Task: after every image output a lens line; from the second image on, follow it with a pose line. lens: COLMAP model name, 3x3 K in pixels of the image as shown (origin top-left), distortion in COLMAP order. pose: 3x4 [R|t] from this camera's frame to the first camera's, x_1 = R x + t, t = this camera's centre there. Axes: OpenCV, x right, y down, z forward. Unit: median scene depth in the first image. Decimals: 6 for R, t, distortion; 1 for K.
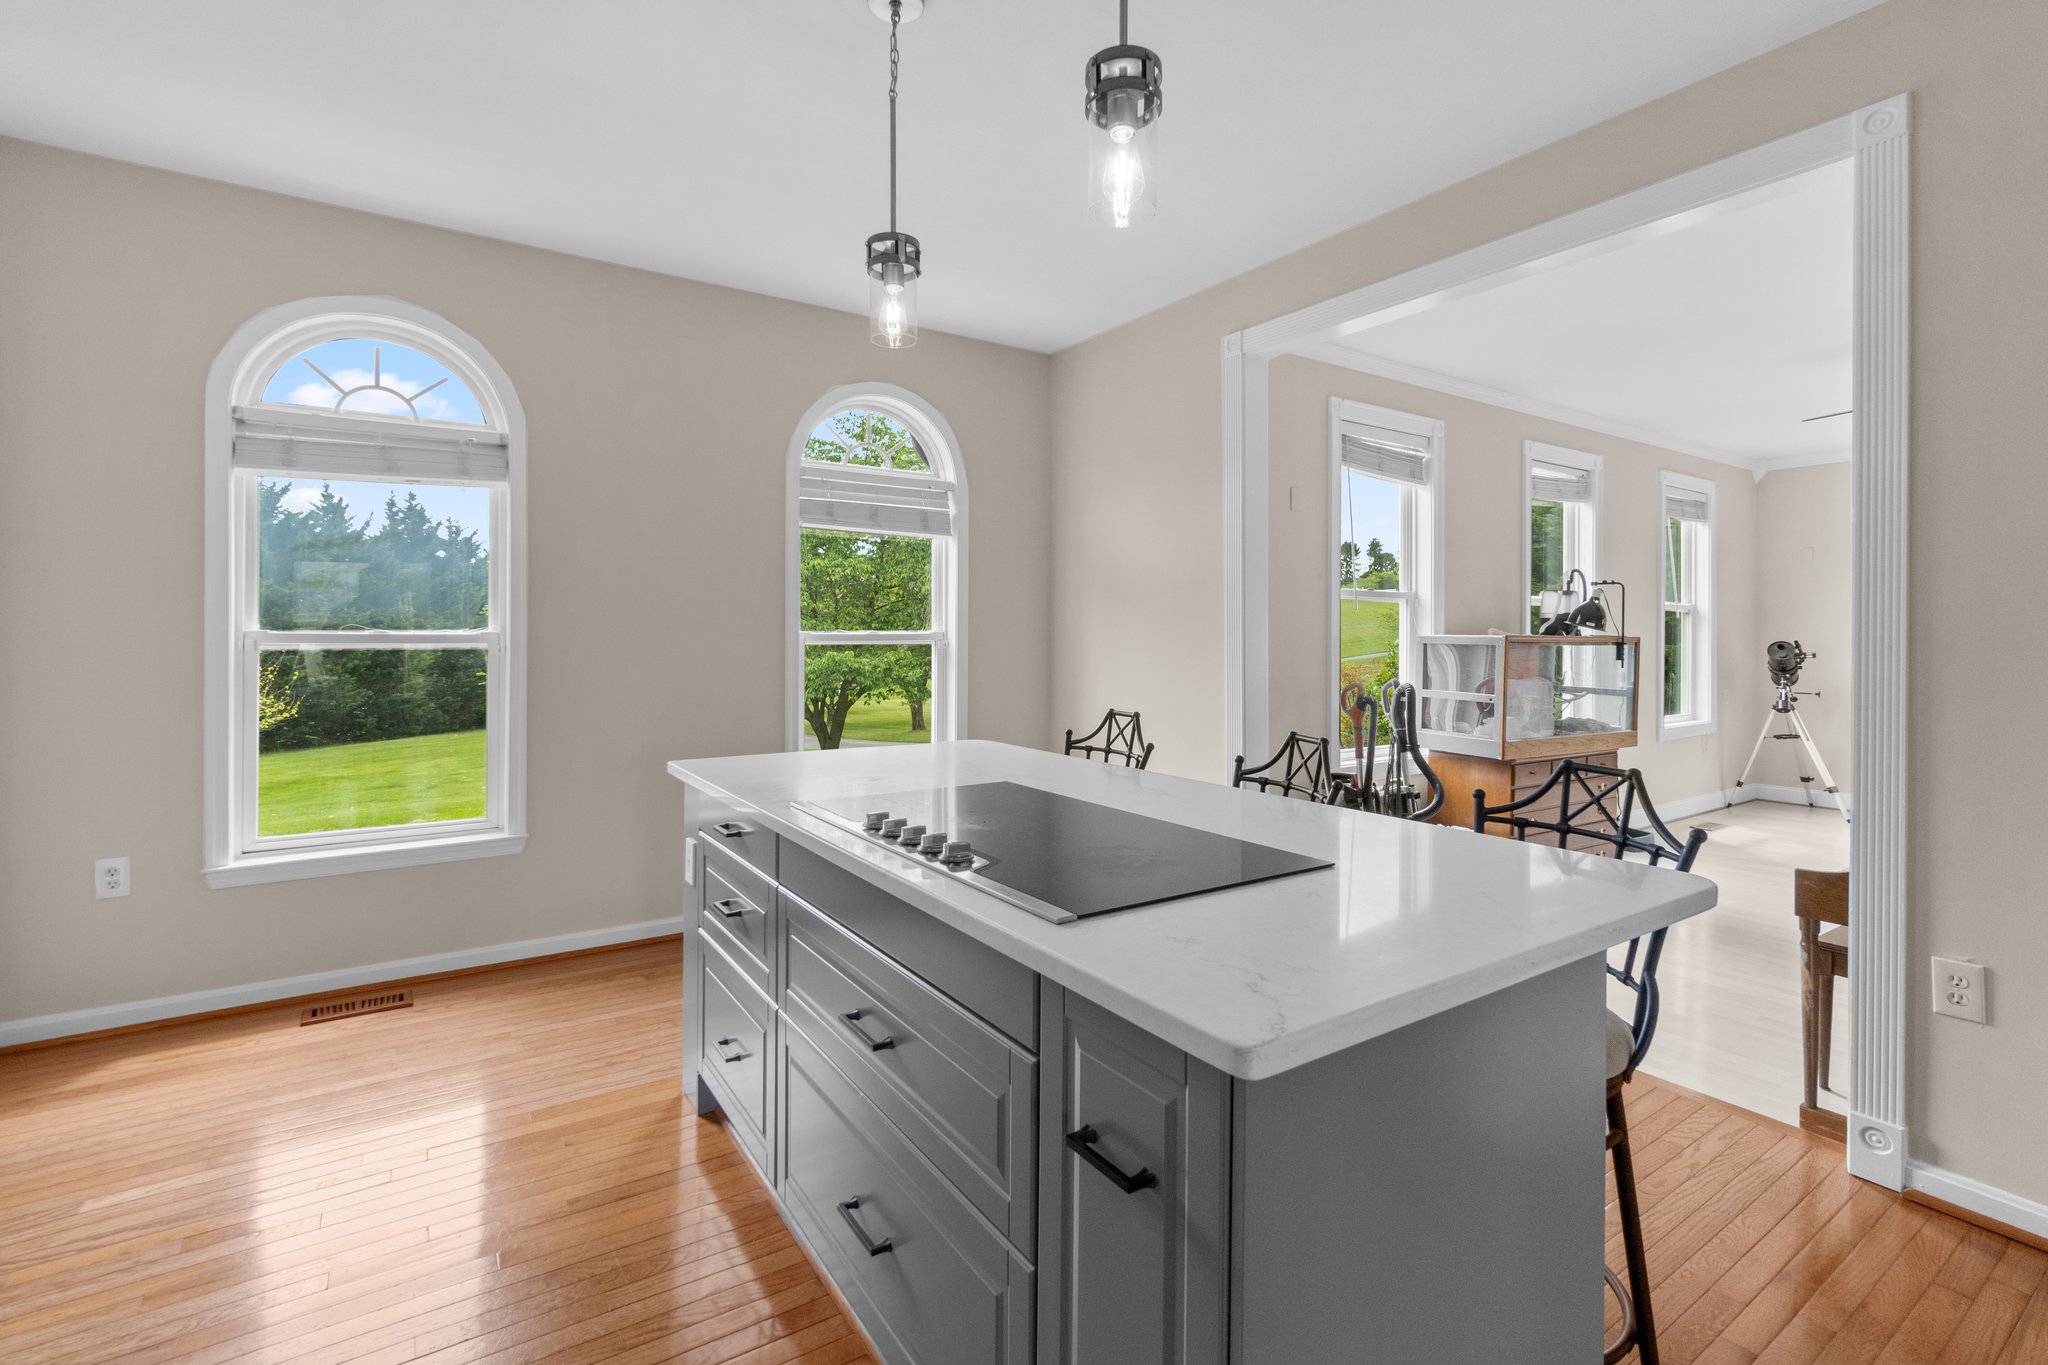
lens RADIAL K [[916.7, 0, 1066.2], [0, 916.7, 632.0], [0, 0, 1]] dist [0.000732, -0.000699]
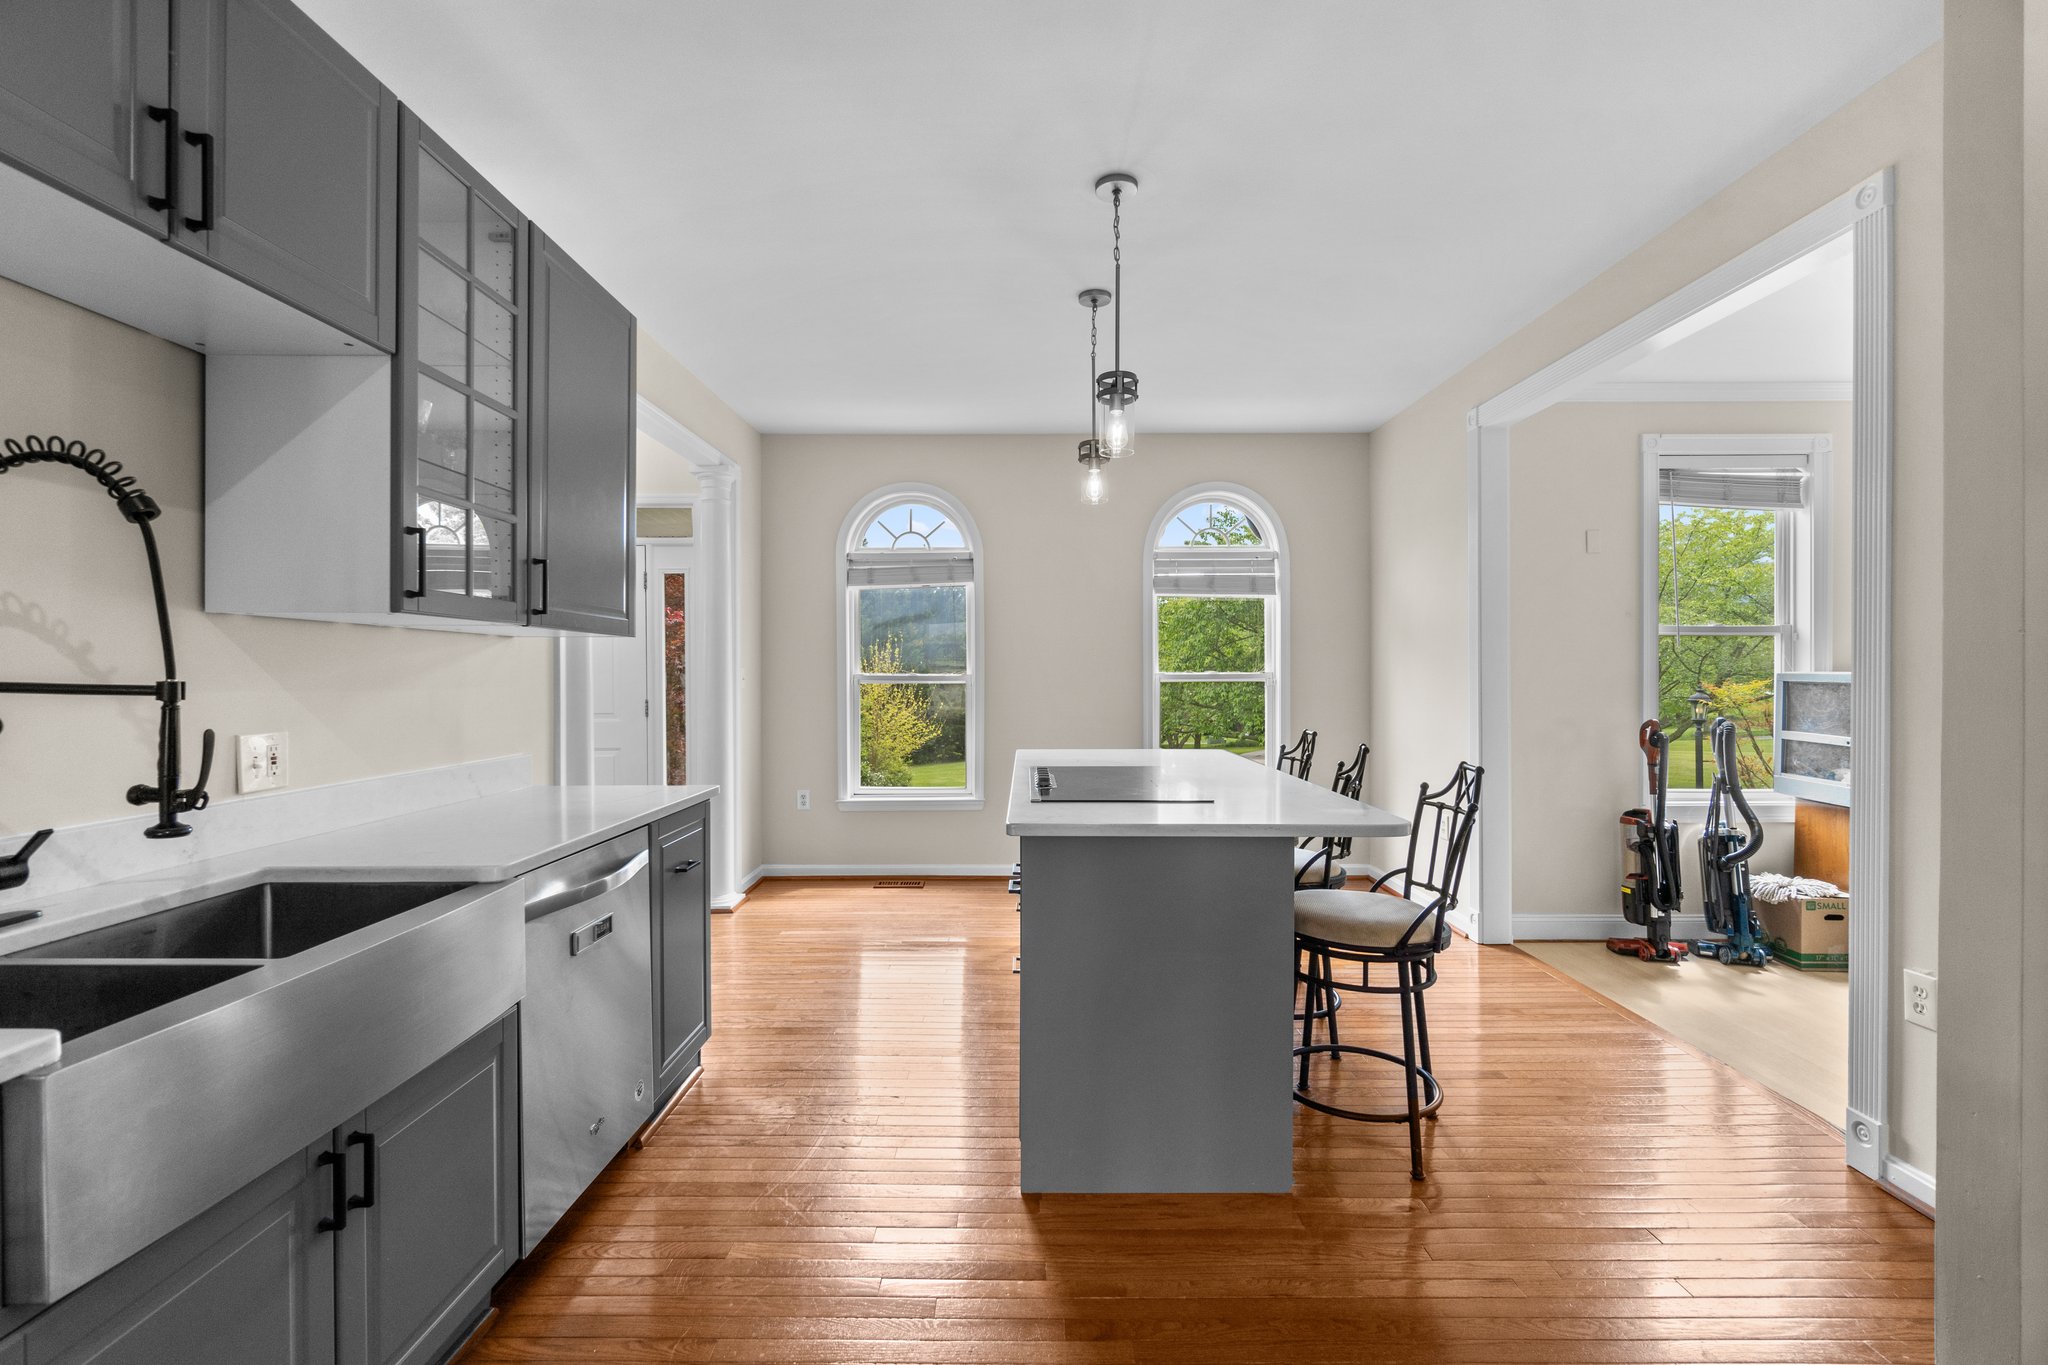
lens RADIAL K [[911.5, 0, 1024.0], [0, 911.5, 682.5], [0, 0, 1]] dist [0.000592, 0.000107]
pose [[0.813663, 0.000466, -0.581336, 0.389871], [0.006248, 0.999935, 0.009547, 0.000113], [0.581303, -0.011400, 0.813607, -0.254691]]
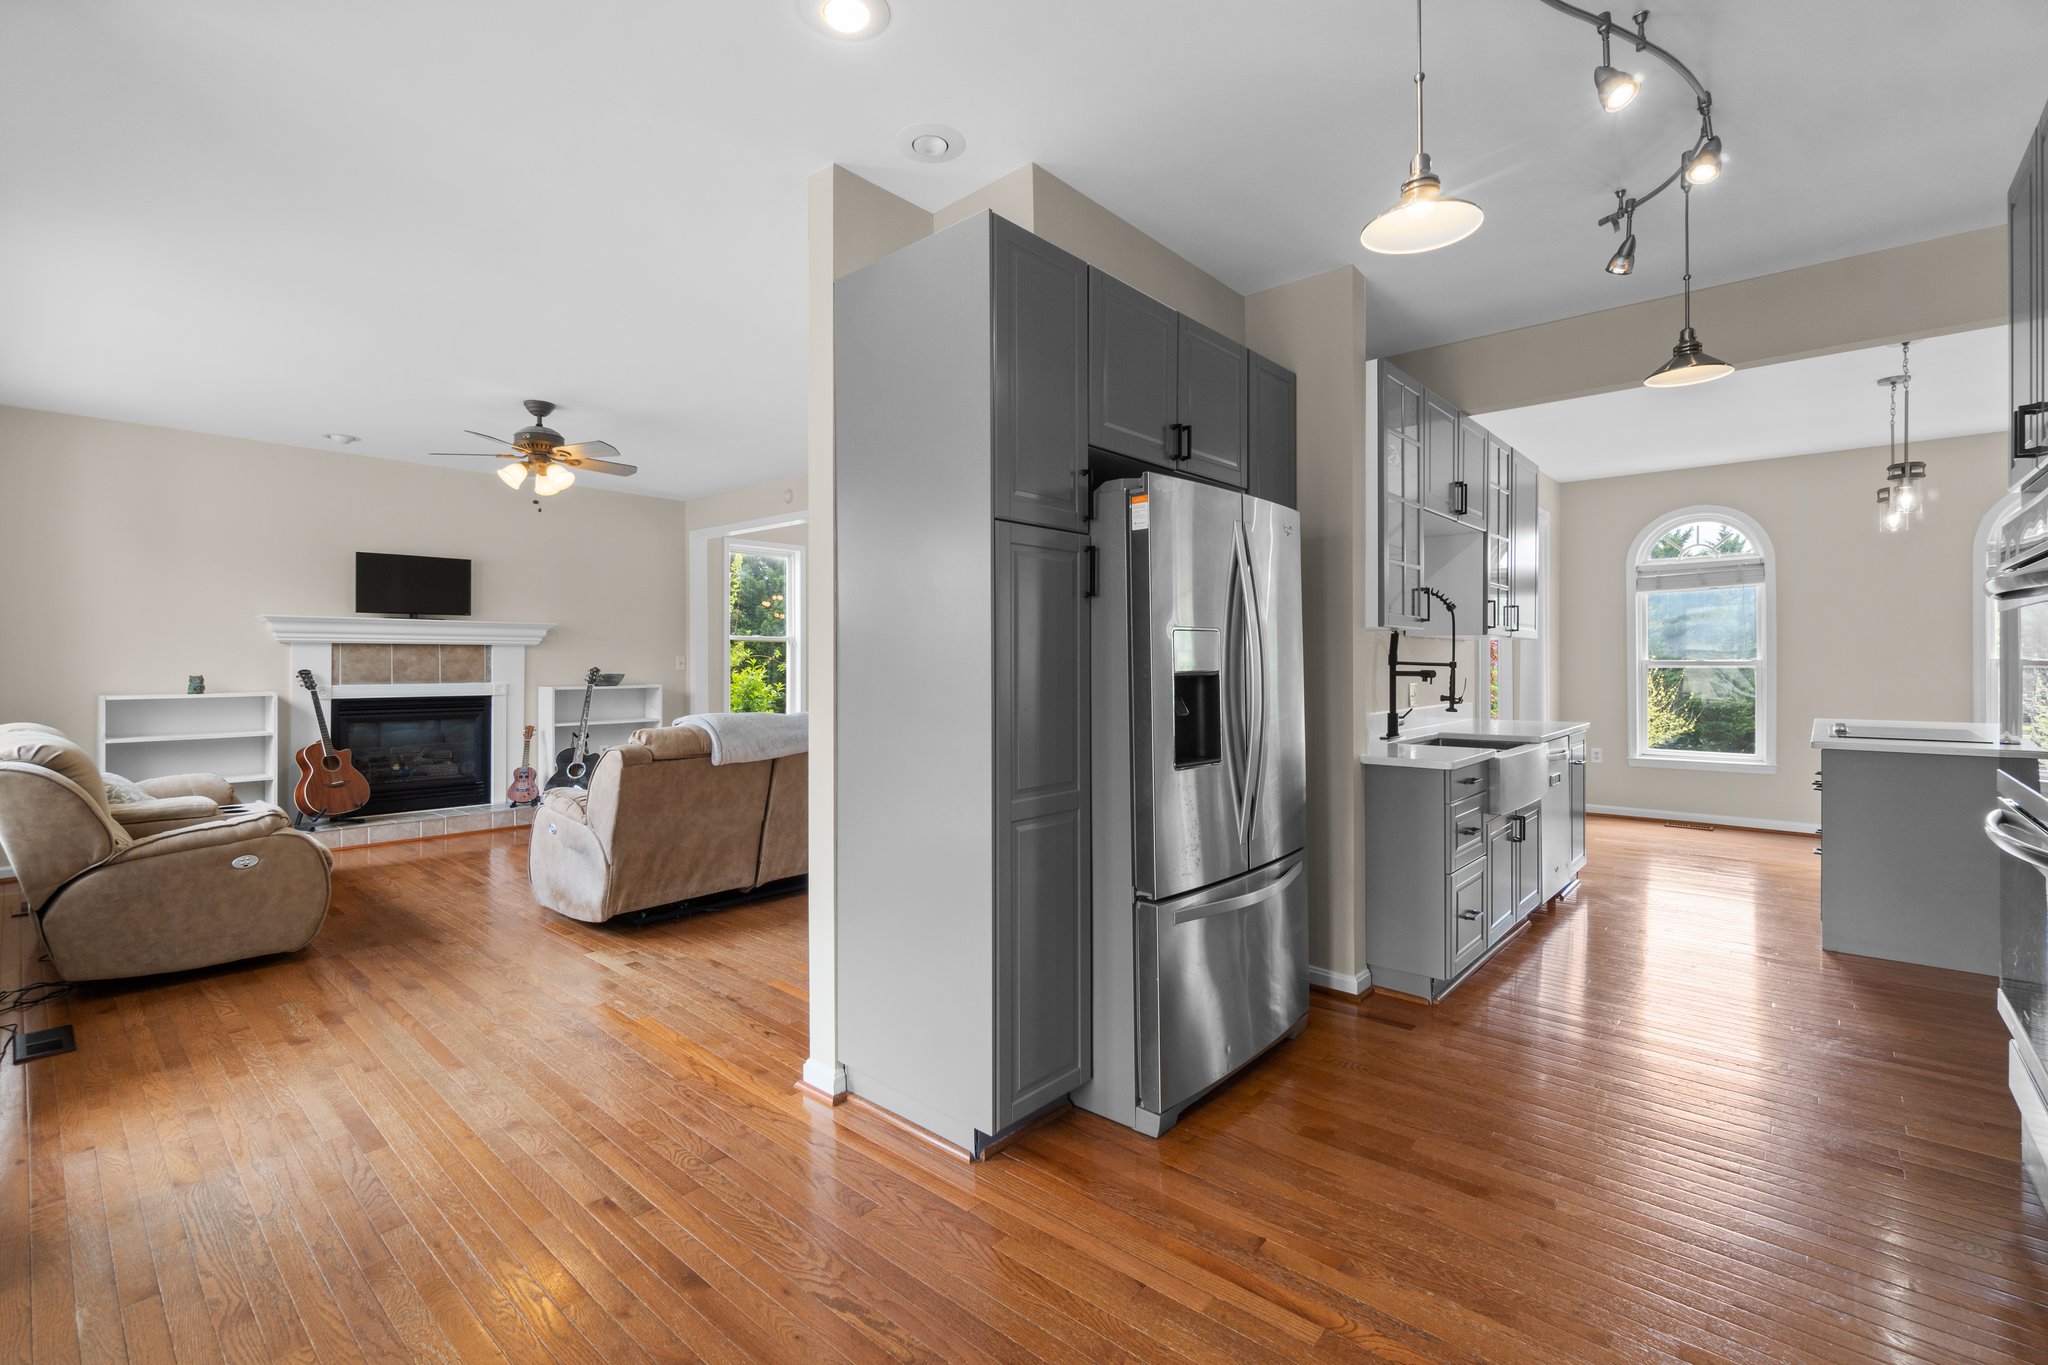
lens RADIAL K [[913.6, 0, 1019.1], [0, 913.6, 661.9], [0, 0, 1]] dist [0.007303, 0.000296]
pose [[0.232801, -0.004902, -0.972512, 0.885620], [0.005901, 0.999976, -0.003628, 0.002128], [0.972507, -0.004894, 0.232824, -0.958216]]
